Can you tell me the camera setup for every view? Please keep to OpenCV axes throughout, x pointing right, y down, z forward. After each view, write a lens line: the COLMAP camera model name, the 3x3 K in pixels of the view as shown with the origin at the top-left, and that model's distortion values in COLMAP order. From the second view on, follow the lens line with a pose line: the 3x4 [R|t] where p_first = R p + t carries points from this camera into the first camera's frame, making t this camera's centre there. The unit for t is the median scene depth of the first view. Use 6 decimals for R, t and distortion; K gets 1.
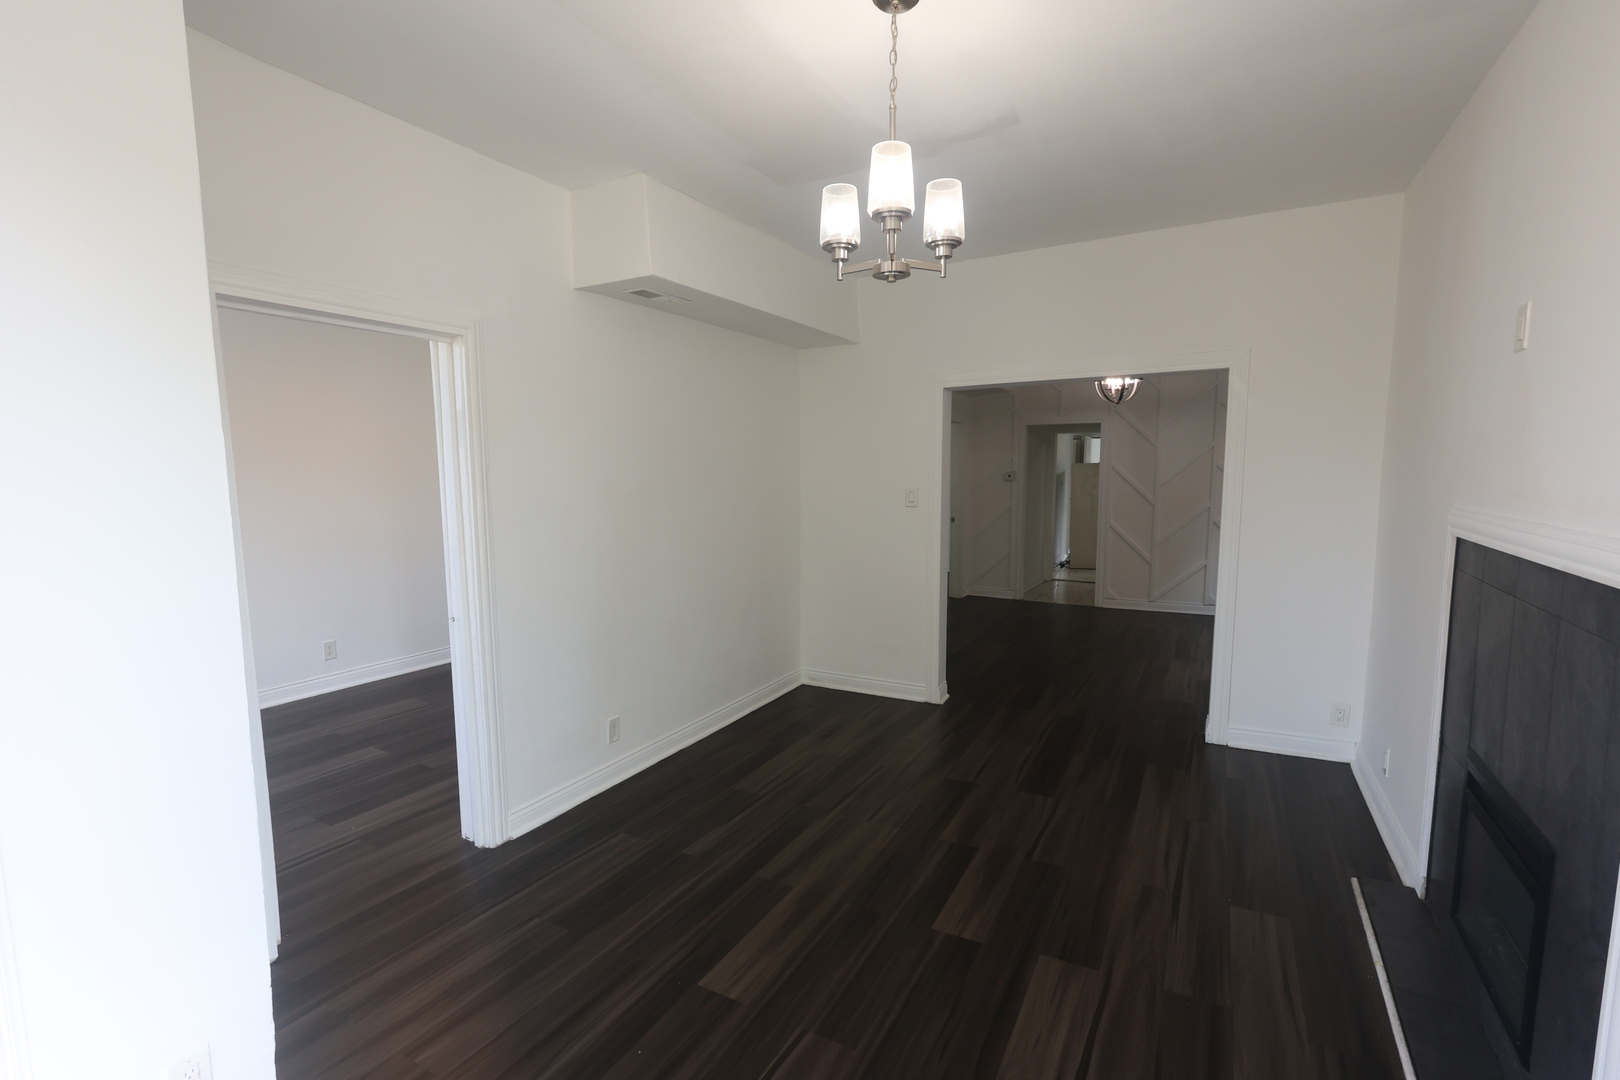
lens RADIAL K [[741.3, 0, 812.8], [0, 741.3, 543.6], [0, 0, 1]] dist [-0.001852, 0.000207]
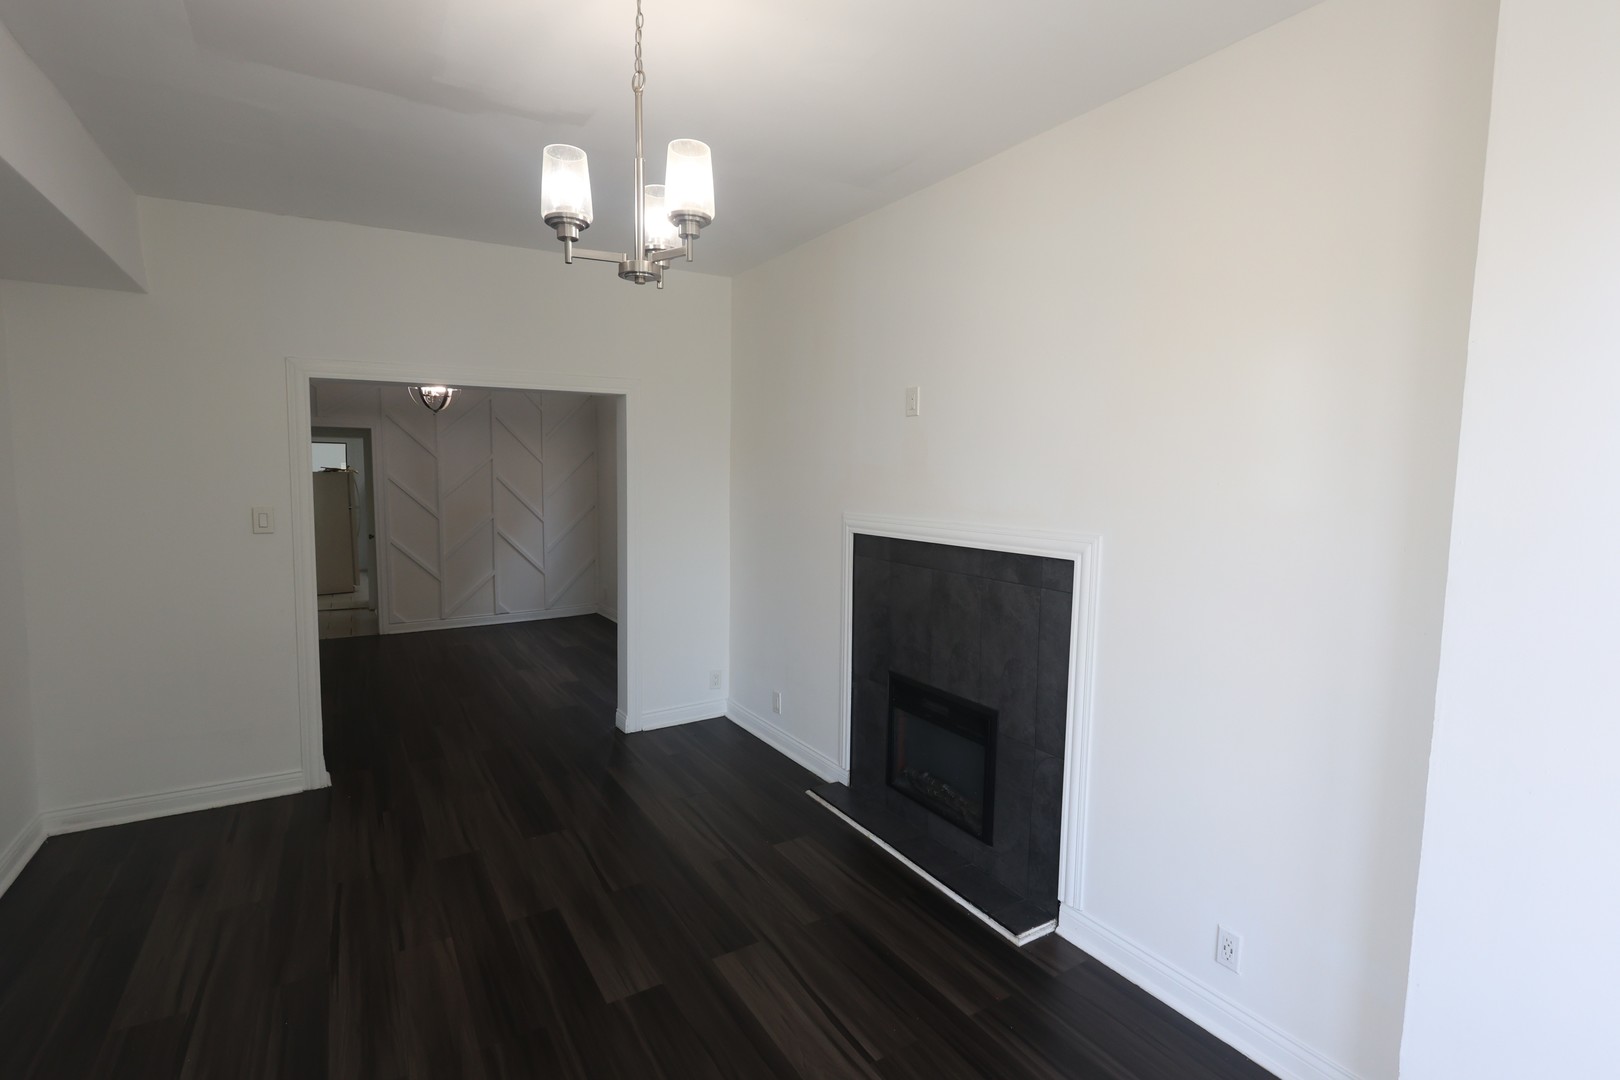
lens RADIAL K [[765.4, 0, 802.3], [0, 765.4, 538.4], [0, 0, 1]] dist [-0.000797, 0.000525]
pose [[0.504205, -0.059997, 0.861497, -0.225728], [0.077322, 0.996713, 0.024160, -0.020001], [-0.860116, 0.054431, 0.507187, 0.141663]]
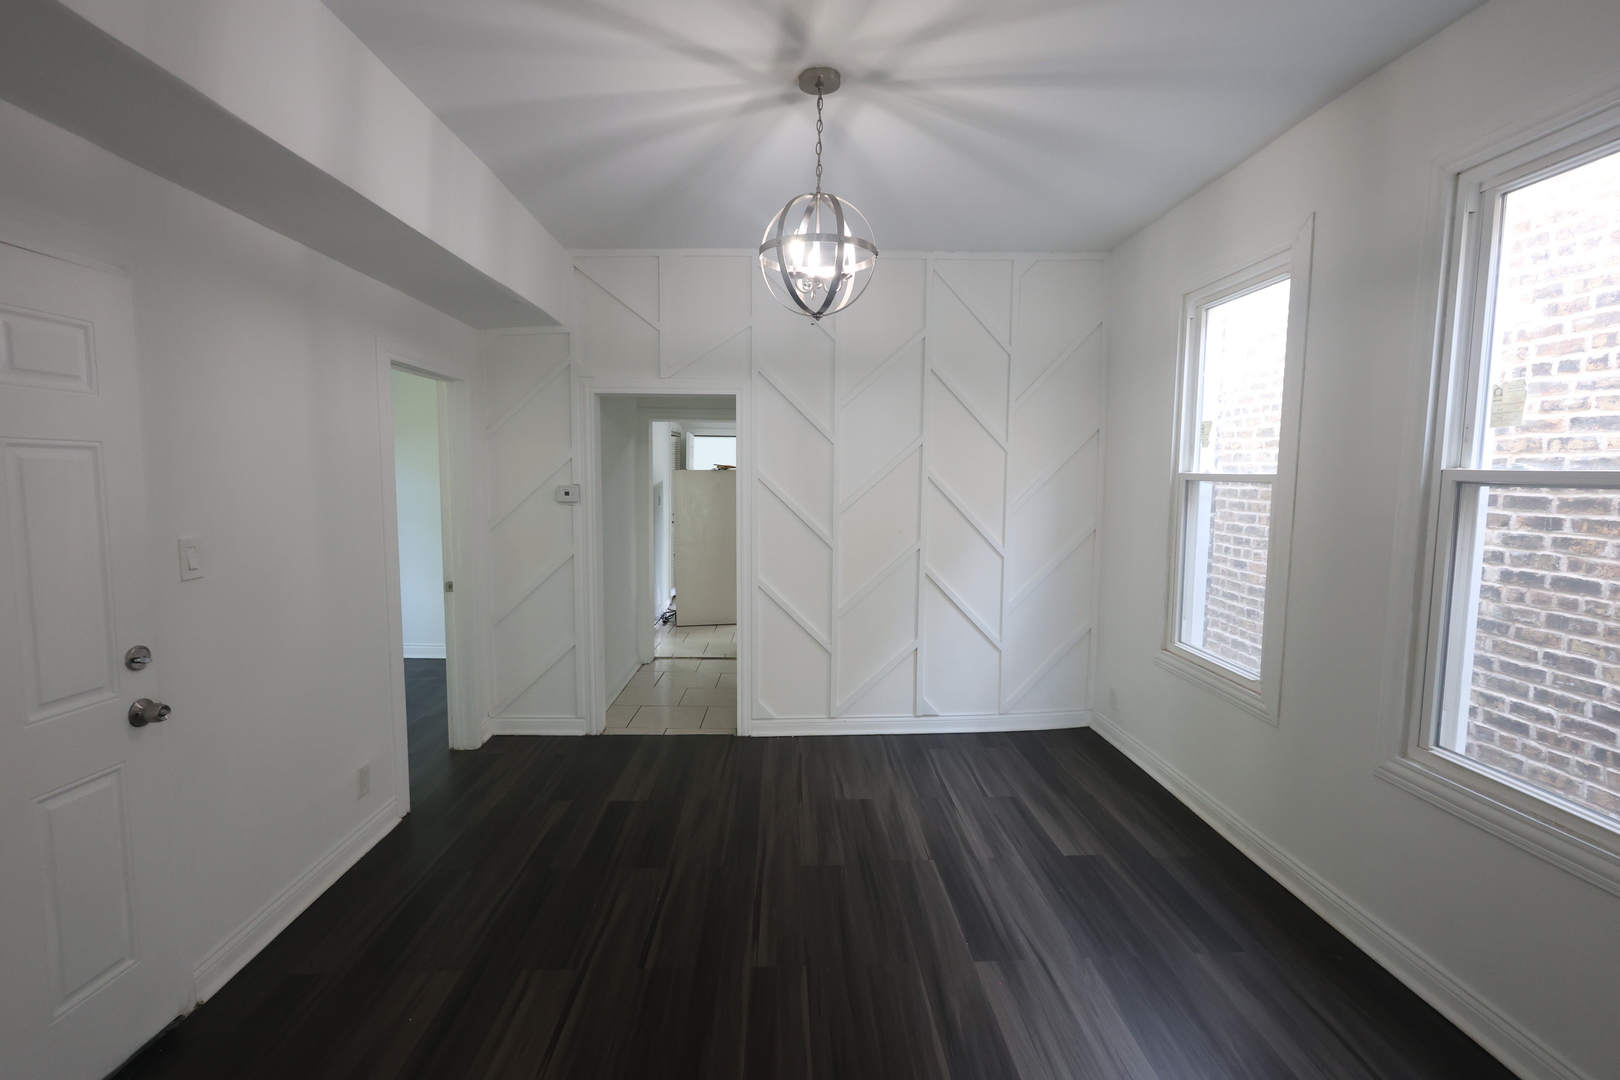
lens RADIAL K [[741.3, 0, 812.8], [0, 741.3, 543.6], [0, 0, 1]] dist [-0.001852, 0.000207]
pose [[0.857076, -0.037135, 0.513850, 0.236558], [0.041208, 0.999145, 0.003473, -0.083049], [-0.513539, 0.018198, 0.857873, 0.771998]]
